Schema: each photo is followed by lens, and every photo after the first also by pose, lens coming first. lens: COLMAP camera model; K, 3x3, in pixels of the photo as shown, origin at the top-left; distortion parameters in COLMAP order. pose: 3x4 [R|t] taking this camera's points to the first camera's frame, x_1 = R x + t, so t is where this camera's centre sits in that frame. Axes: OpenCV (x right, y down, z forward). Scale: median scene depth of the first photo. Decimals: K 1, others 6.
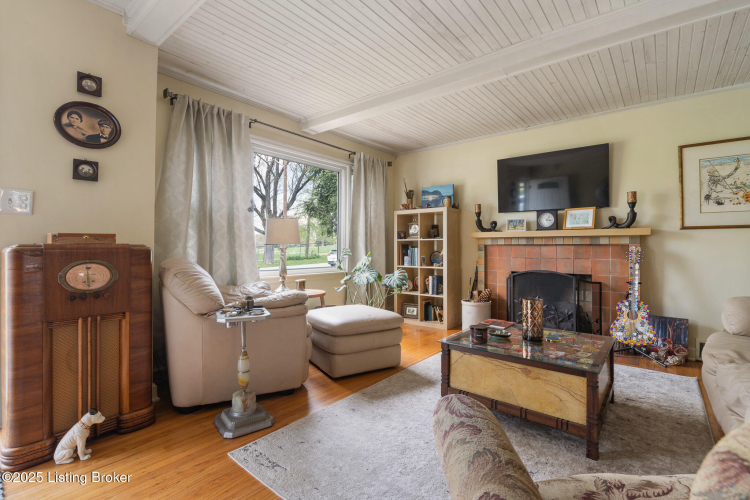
lens RADIAL K [[343.1, 0, 371.5], [0, 343.1, 241.2], [0, 0, 1]] dist [-0.025216, -0.002018]
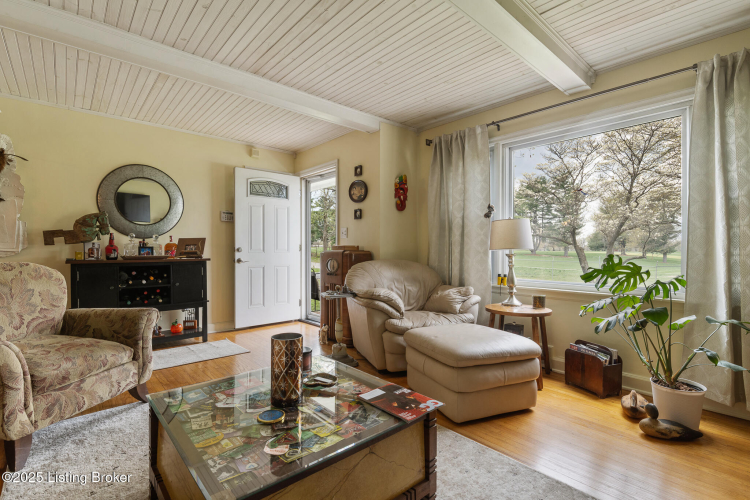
lens RADIAL K [[343.1, 0, 371.1], [0, 343.1, 254.4], [0, 0, 1]] dist [-0.025216, -0.002018]
pose [[-0.166646, 0.001770, -0.986015, 0.617754], [0.007032, 0.999975, 0.000607, 0.016963], [0.985992, -0.006832, -0.166655, 0.745974]]
